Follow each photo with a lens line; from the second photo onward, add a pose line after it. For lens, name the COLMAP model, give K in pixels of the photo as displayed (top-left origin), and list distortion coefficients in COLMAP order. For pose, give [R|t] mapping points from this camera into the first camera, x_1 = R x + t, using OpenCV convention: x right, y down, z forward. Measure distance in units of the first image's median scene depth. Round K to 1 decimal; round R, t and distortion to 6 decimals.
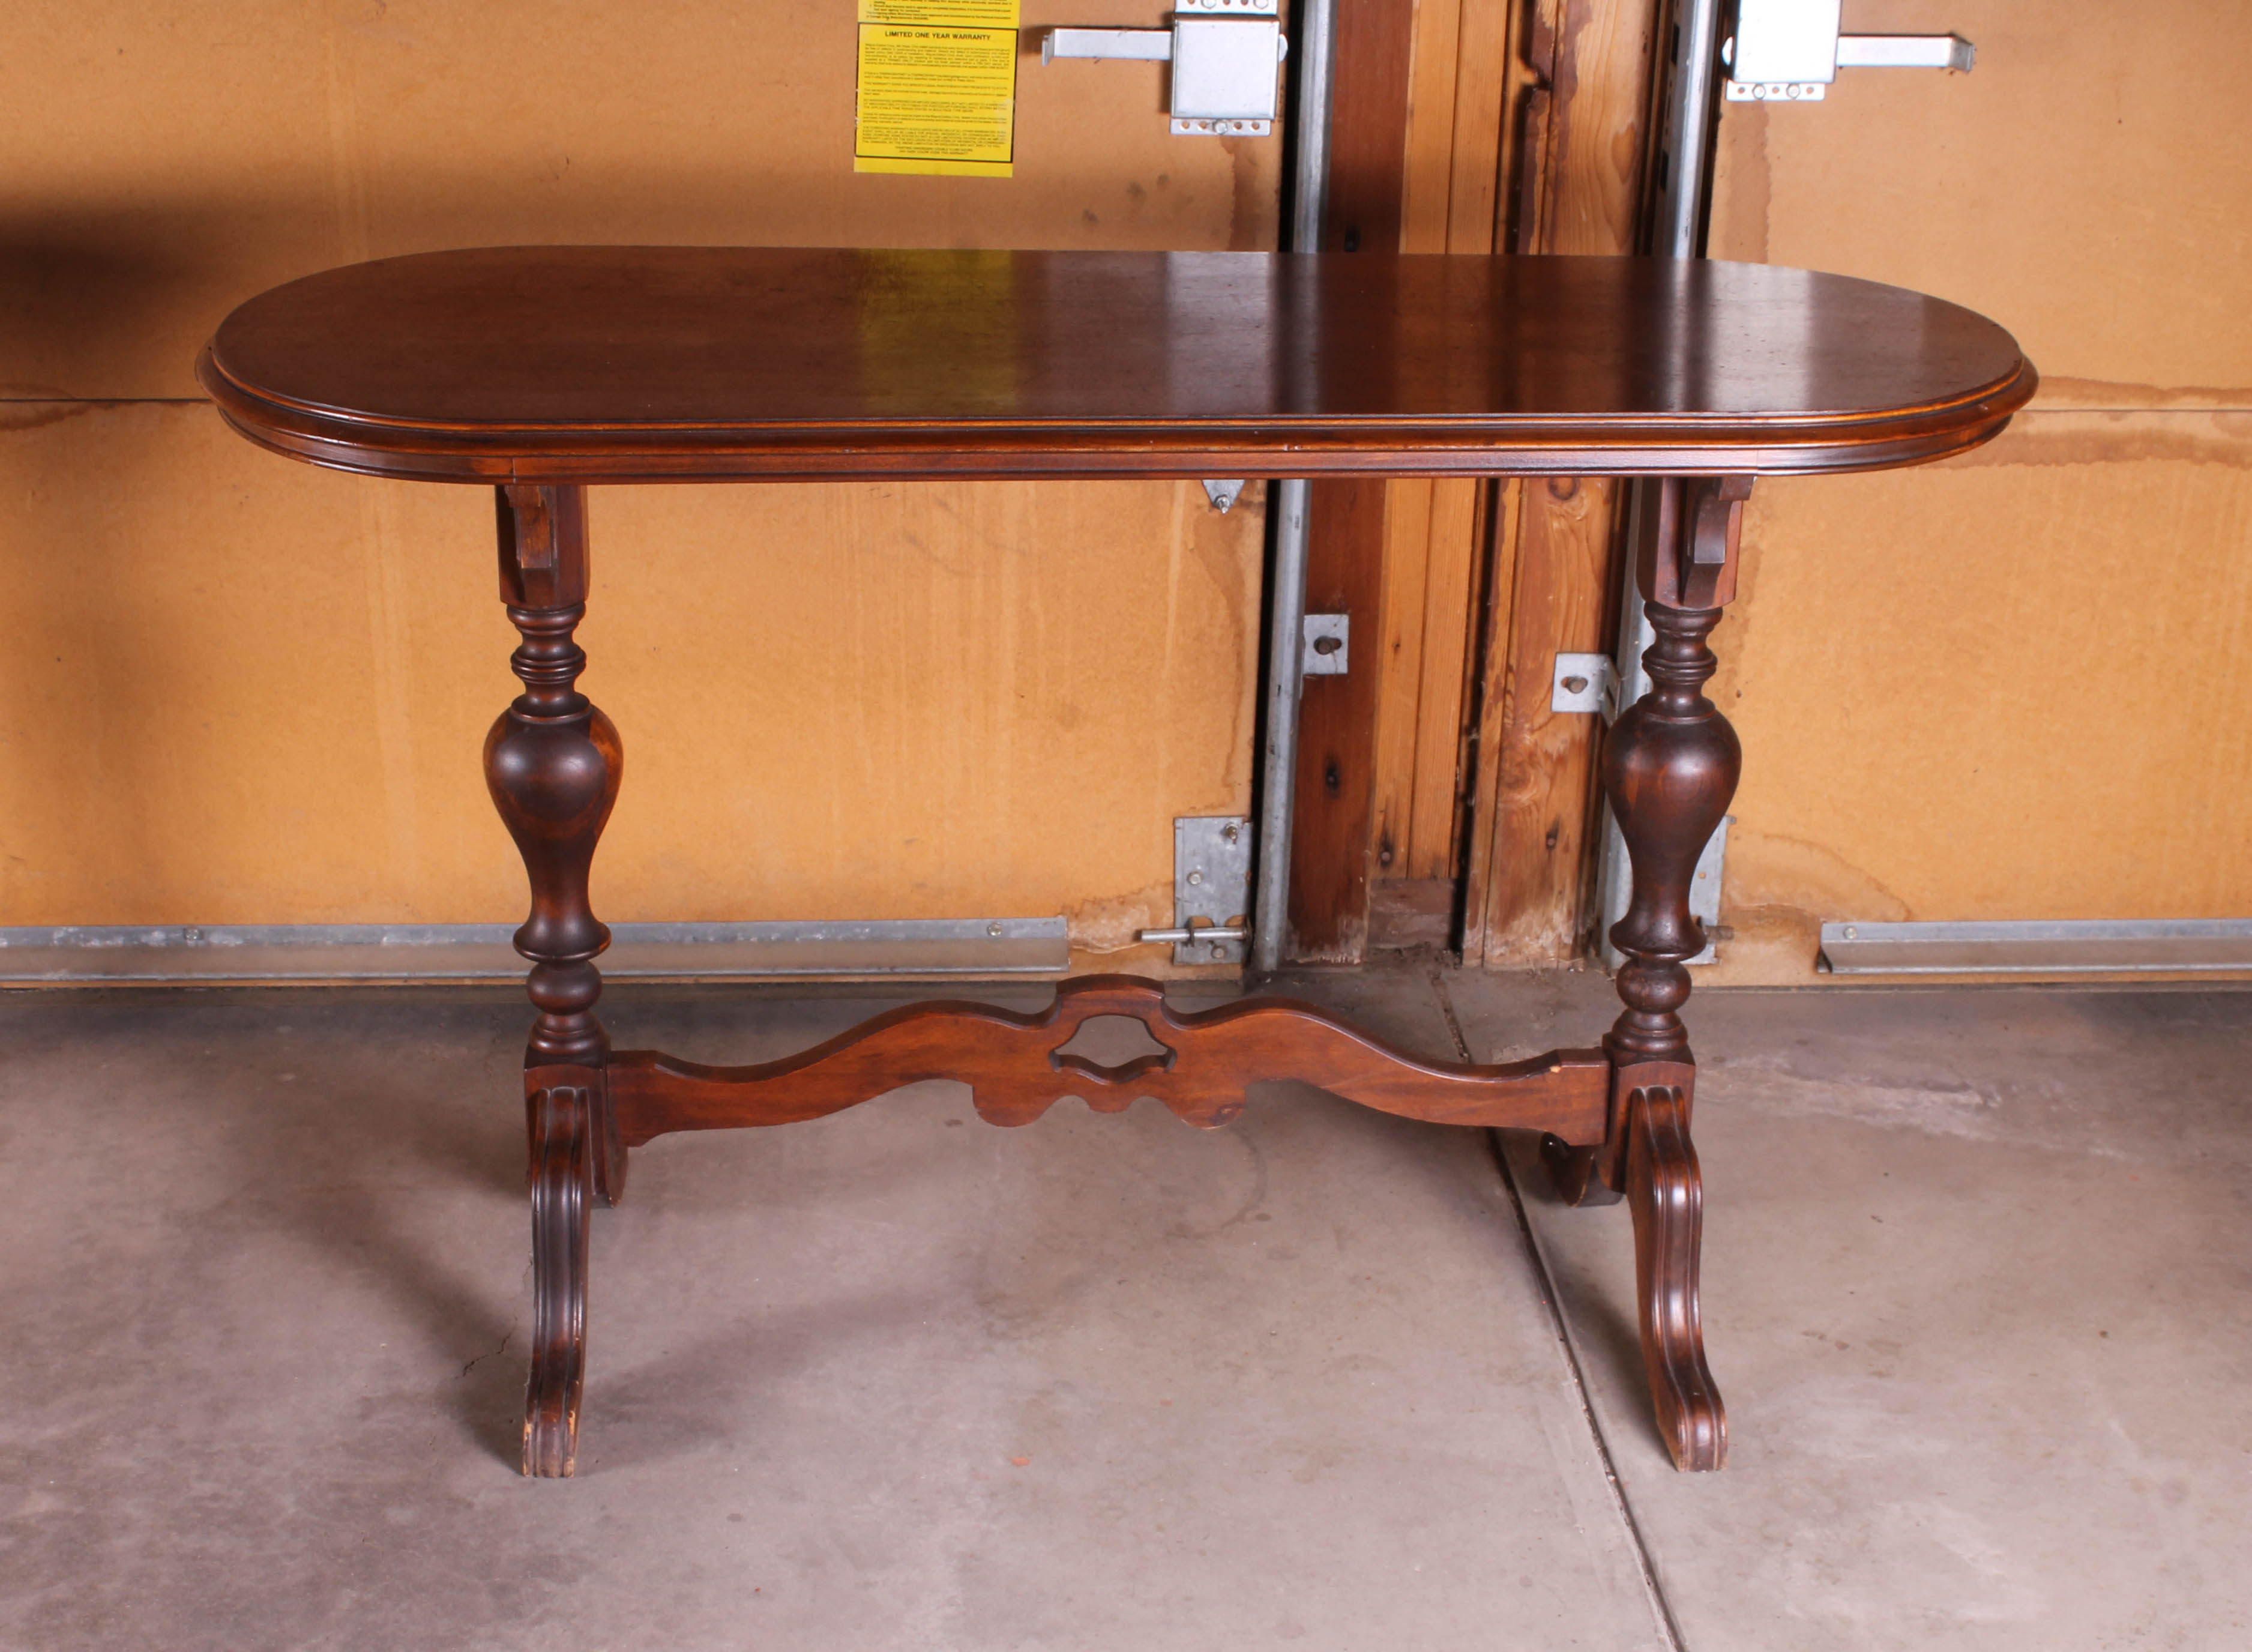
lens RADIAL K [[3719.8, 0, 1107.3], [0, 3719.8, 928.0], [0, 0, 1]] dist [-0.056716, 0.000000]
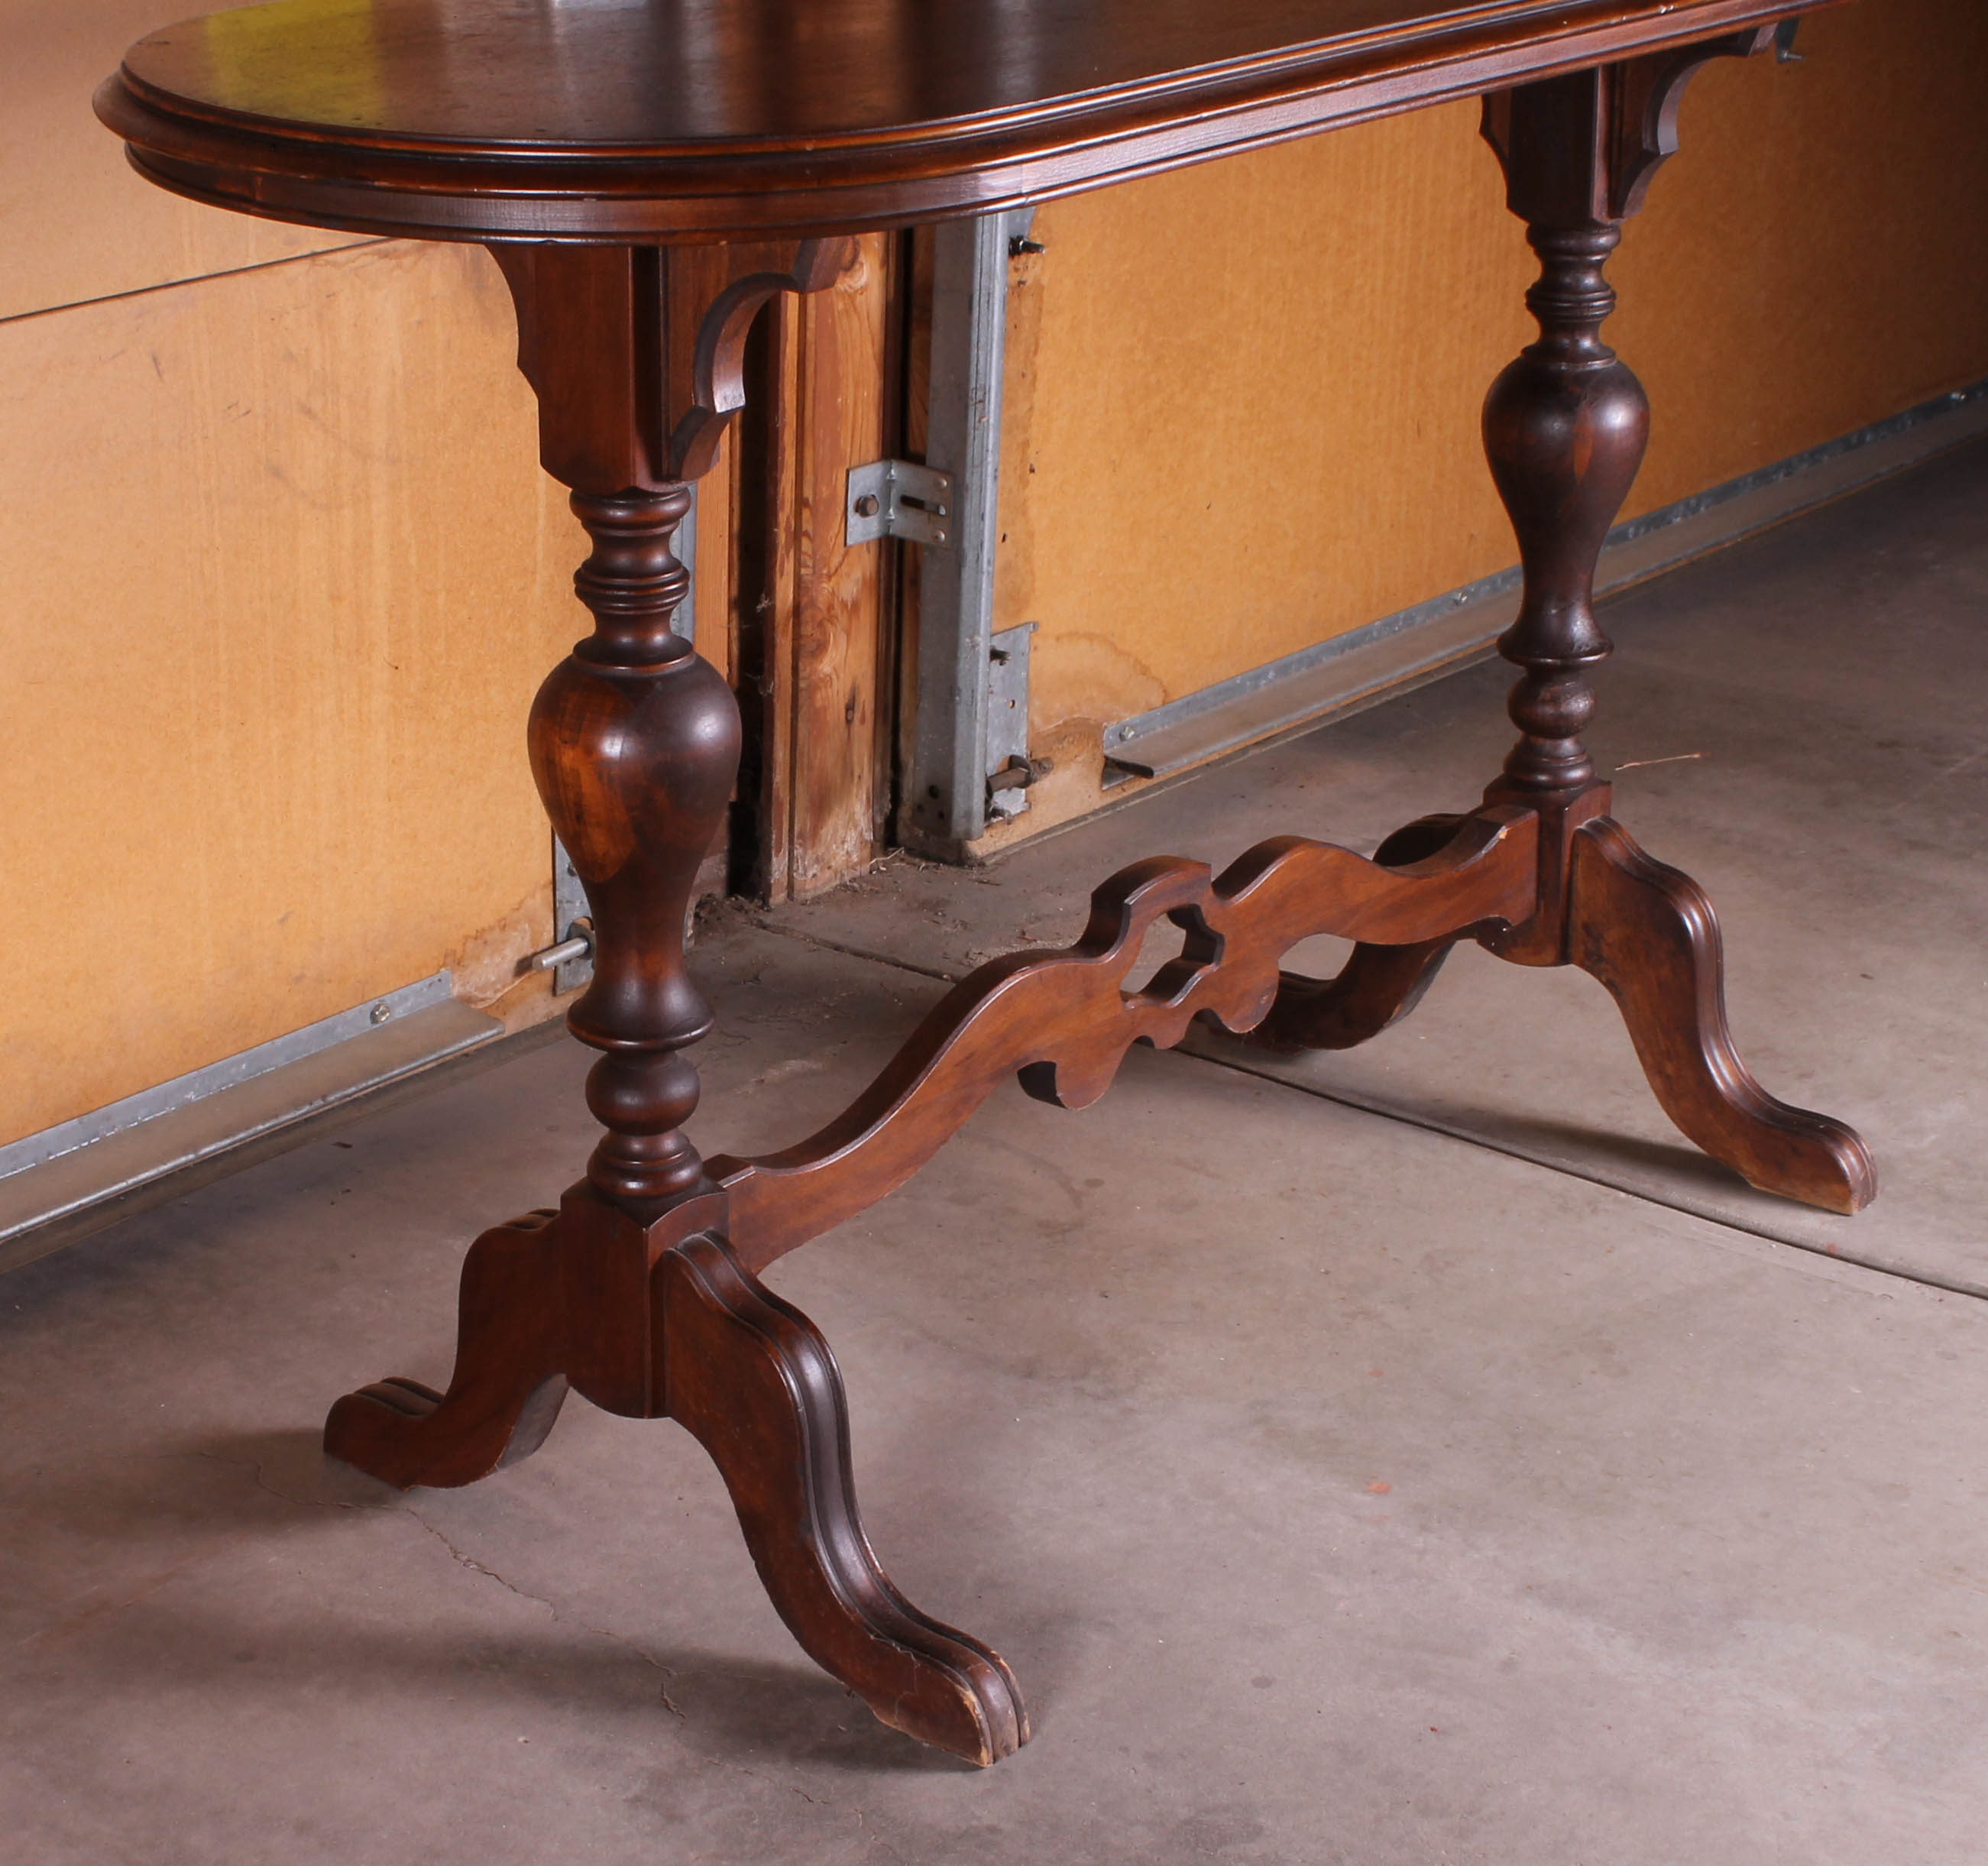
lens RADIAL K [[4172.8, 0, 988.5], [0, 4172.8, 938.5], [0, 0, 1]] dist [-0.108110, 0.000000]
pose [[0.675070, -0.278272, 0.683261, -0.530643], [0.309868, 0.947433, 0.079708, -0.043708], [-0.669524, 0.157912, 0.725811, 0.374626]]
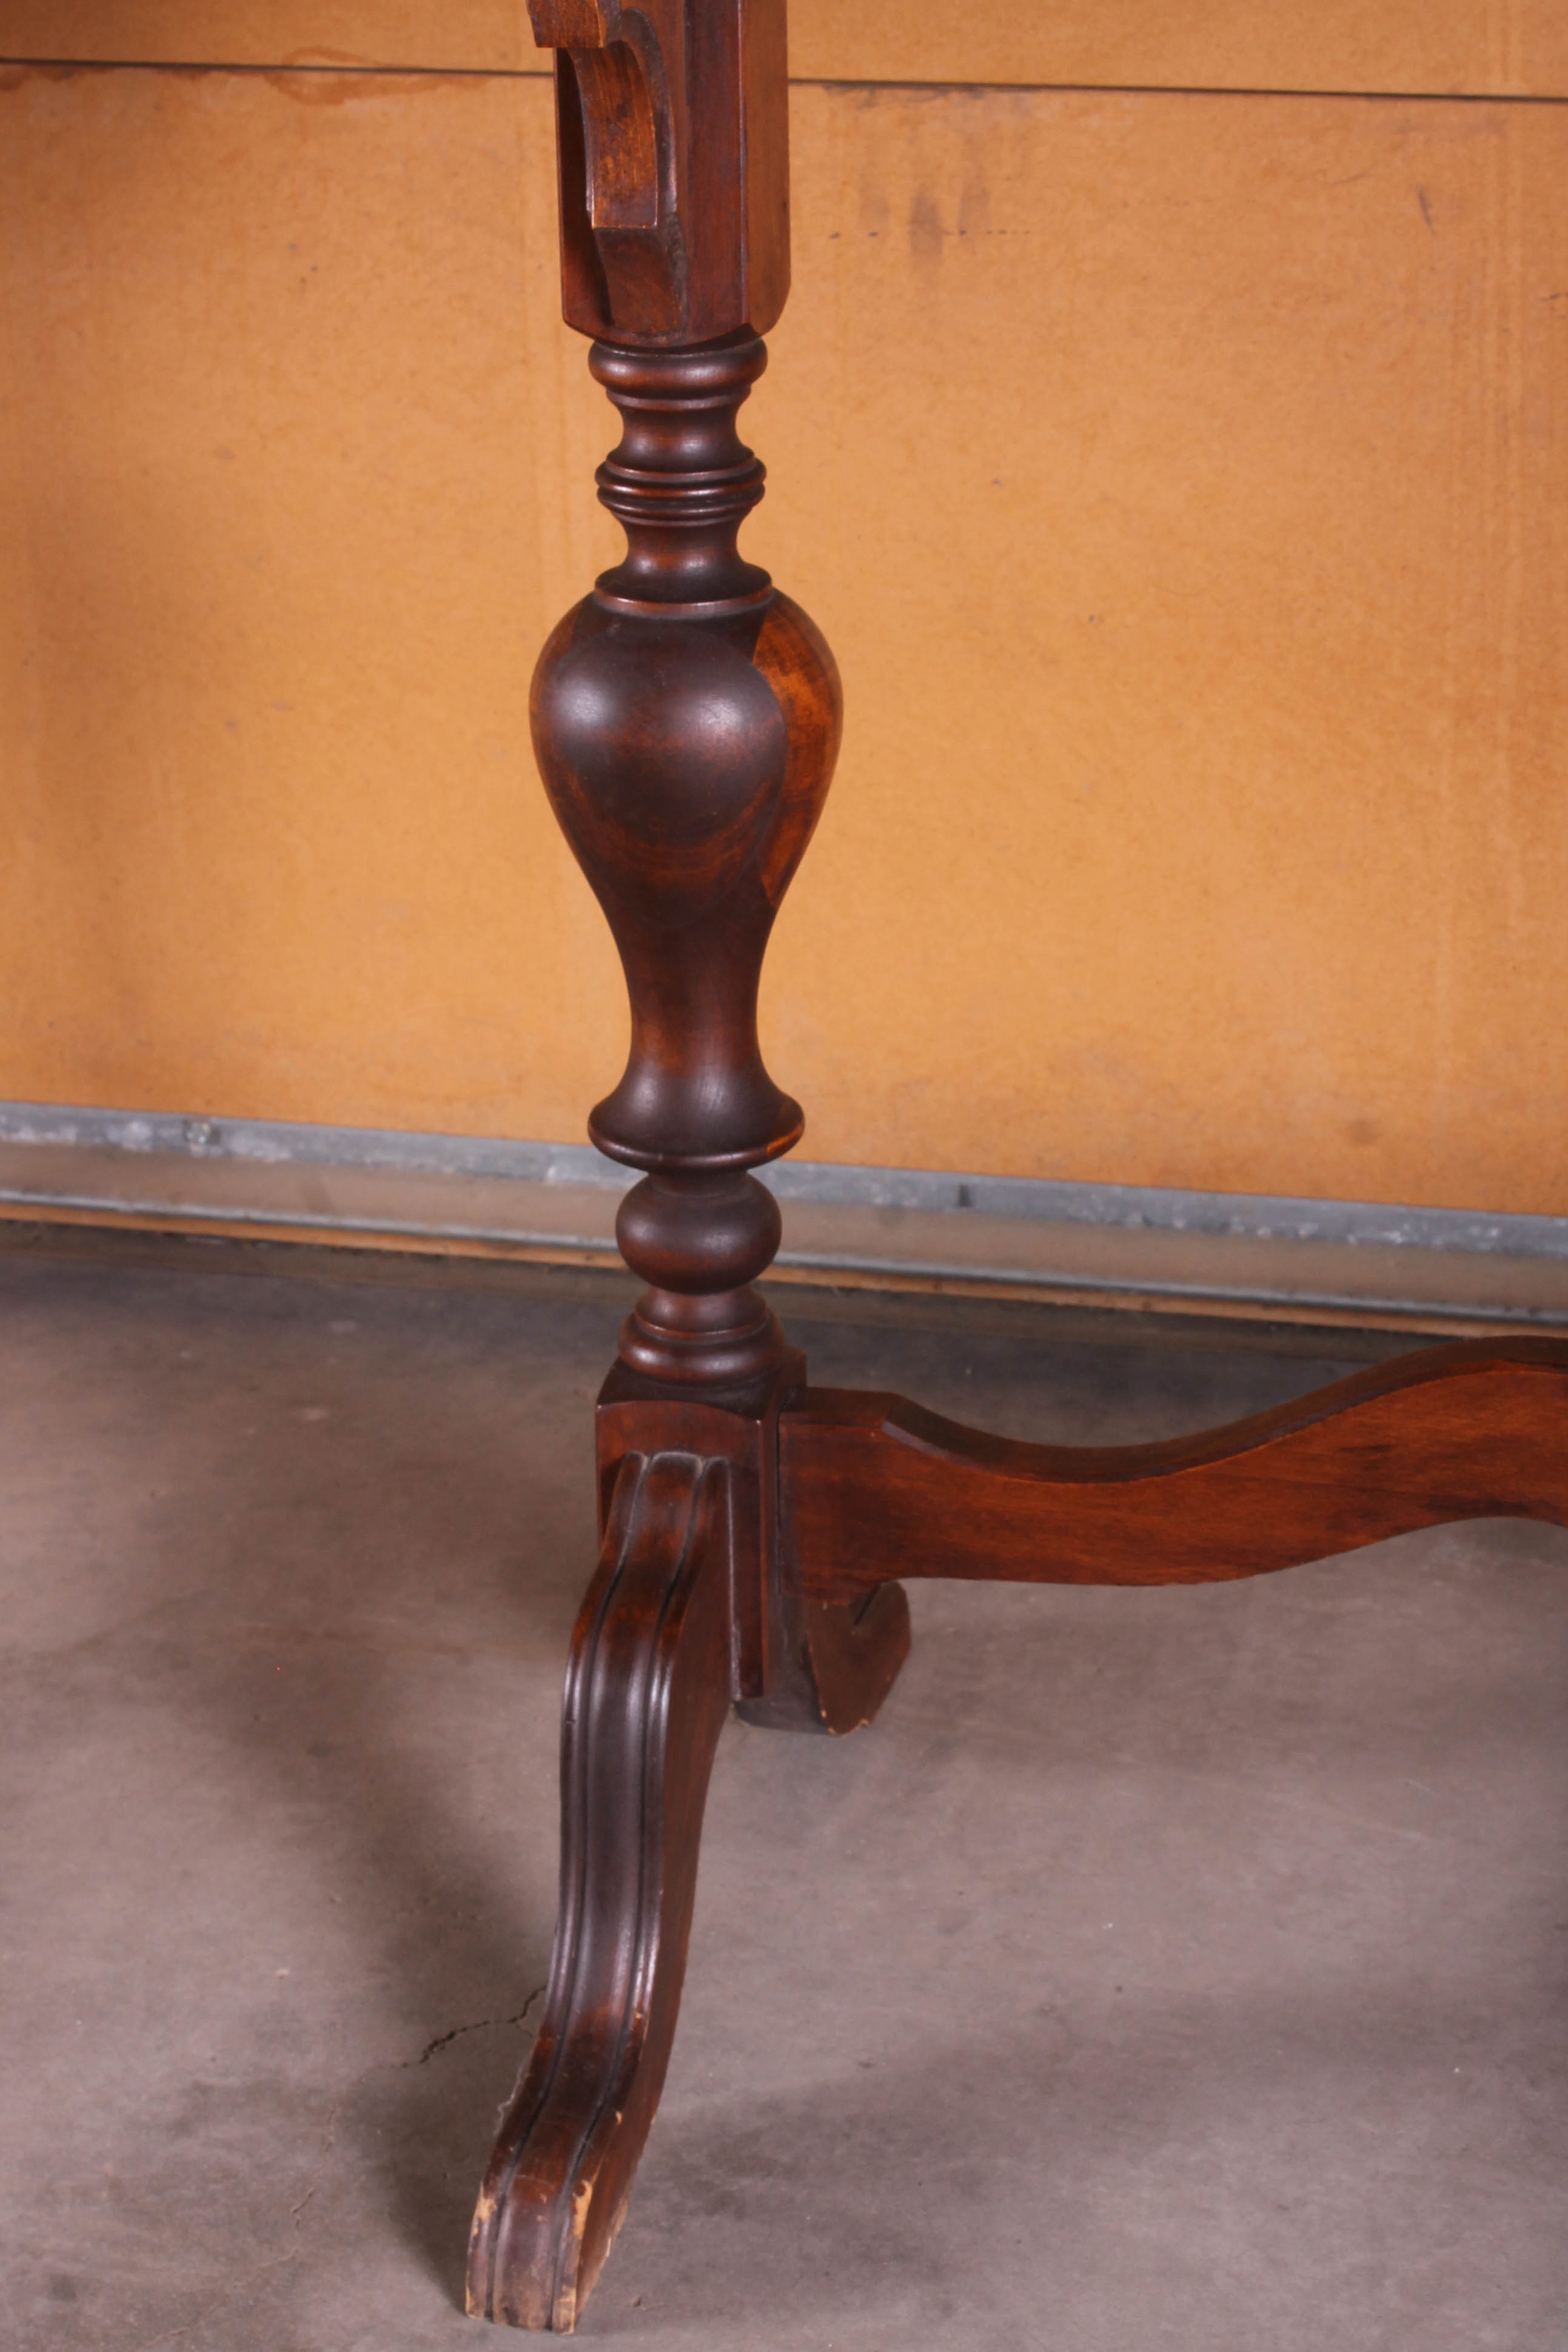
lens RADIAL K [[4915.8, 0, 687.4], [0, 4915.8, 1195.3], [0, 0, 1]] dist [0.008393, 0.000000]
pose [[0.954774, 0.078109, -0.286889, 0.021288], [-0.089163, 0.995687, -0.025651, 0.023806], [0.283648, 0.050071, 0.957620, 0.377077]]
